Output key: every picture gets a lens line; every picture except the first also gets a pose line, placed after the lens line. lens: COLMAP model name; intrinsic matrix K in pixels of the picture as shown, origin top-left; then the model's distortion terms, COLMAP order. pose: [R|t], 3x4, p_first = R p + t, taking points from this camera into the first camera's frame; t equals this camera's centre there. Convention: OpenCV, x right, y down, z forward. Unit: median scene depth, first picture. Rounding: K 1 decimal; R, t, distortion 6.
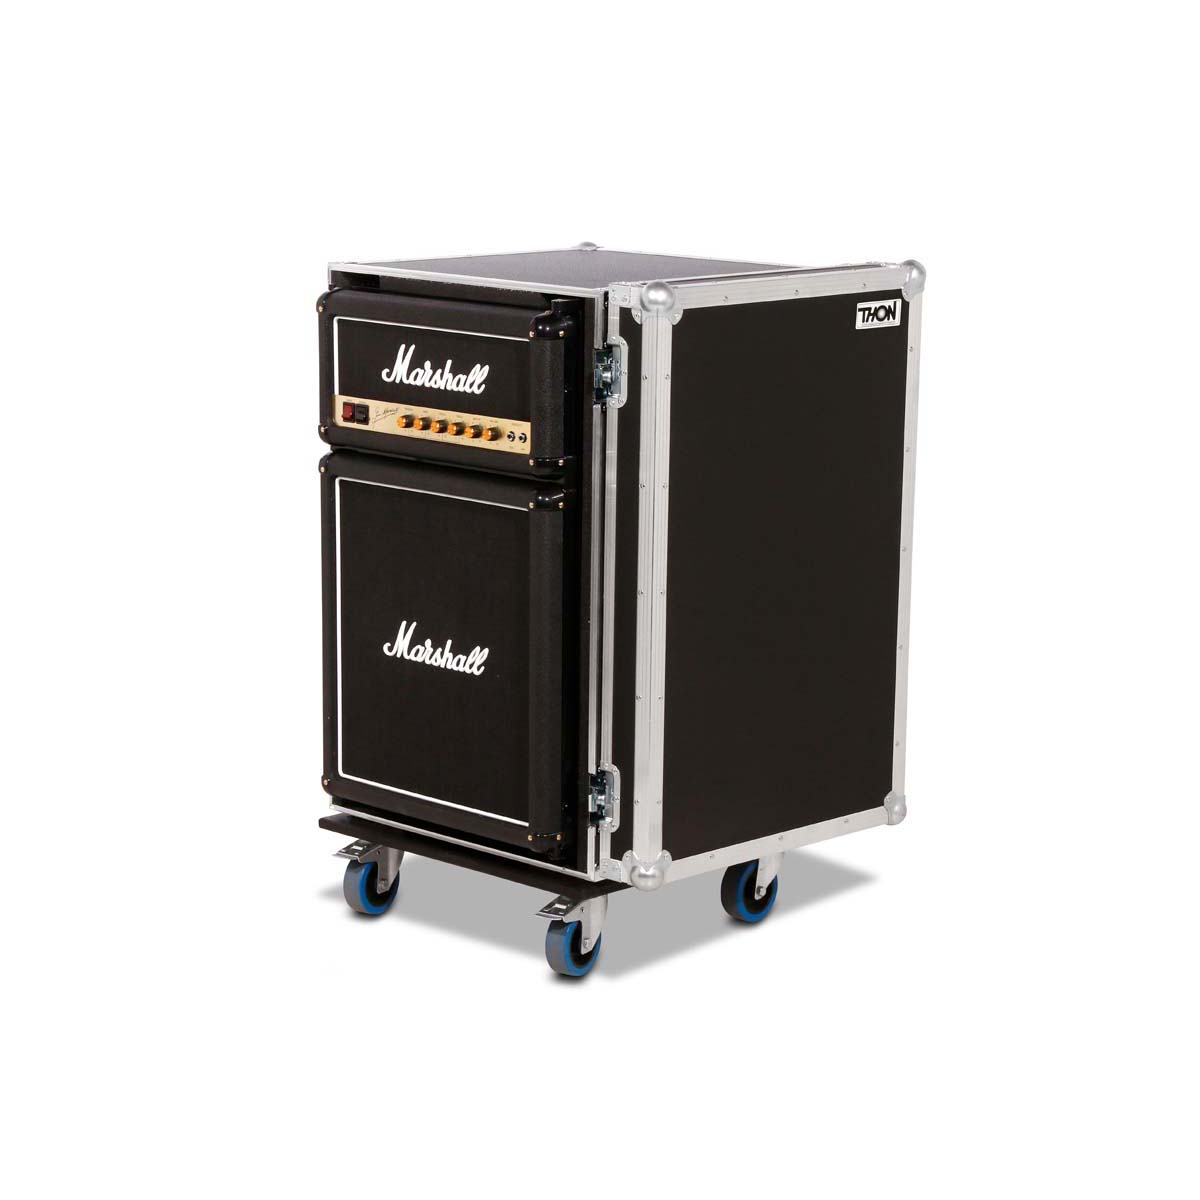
lens RADIAL K [[3424.0, 0, 600.0], [0, 3424.0, 600.0], [0, 0, 1]] dist [0.122705, 0.177682]
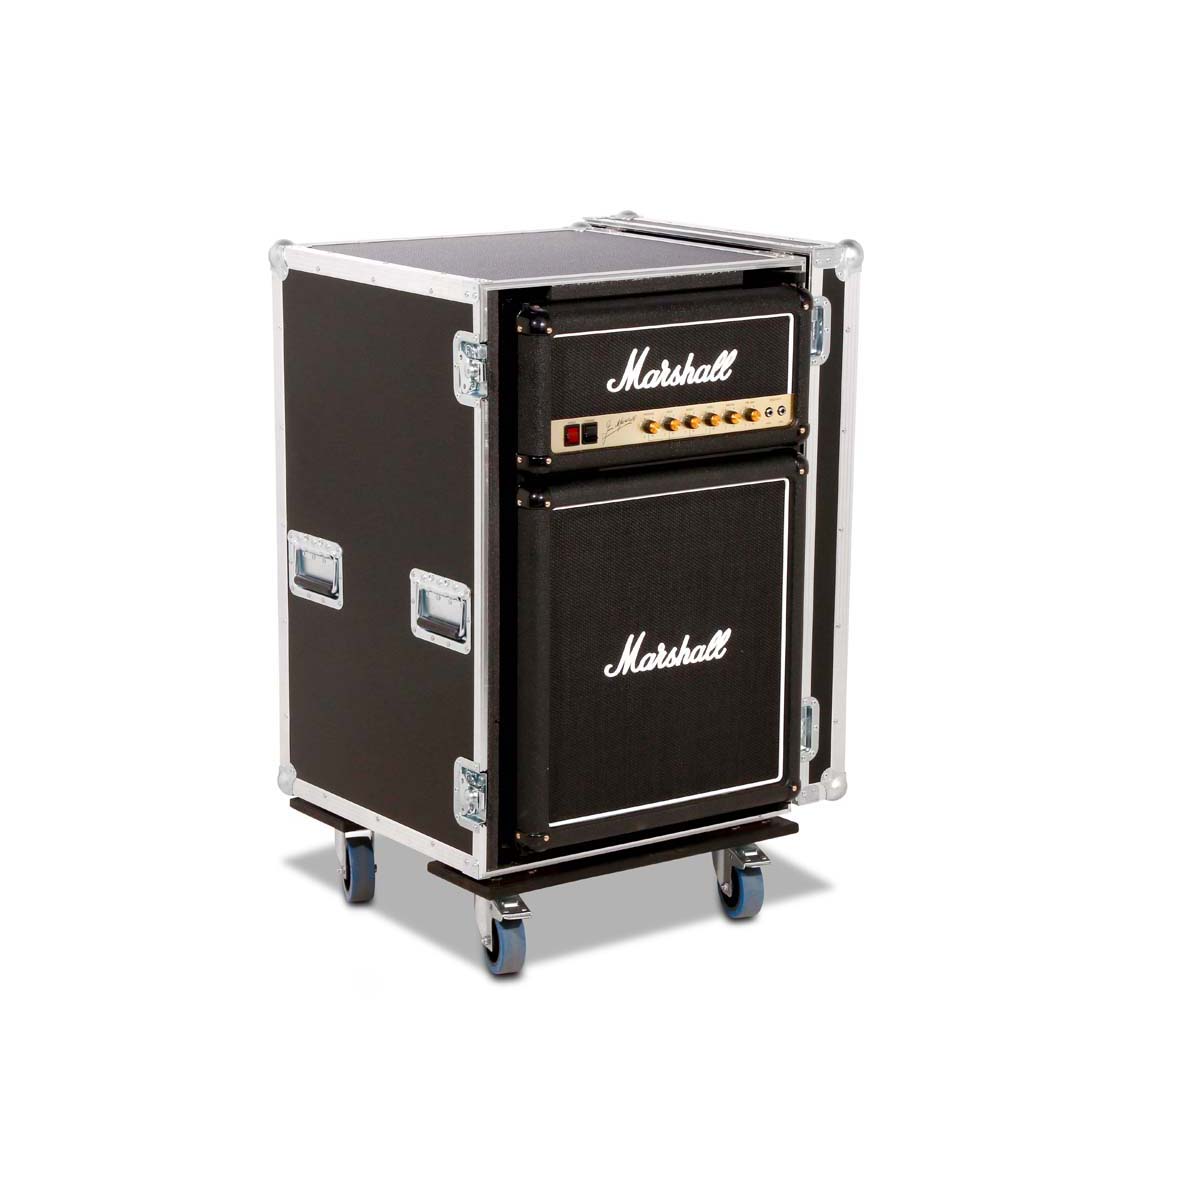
lens RADIAL K [[3020.0, 0, 600.0], [0, 3020.0, 600.0], [0, 0, 1]] dist [0.083962, 0.056369]
pose [[0.165495, -0.228648, 0.959339, -0.891997], [0.176576, 0.963904, 0.199275, -0.178294], [-0.970274, 0.136417, 0.199895, 0.856206]]
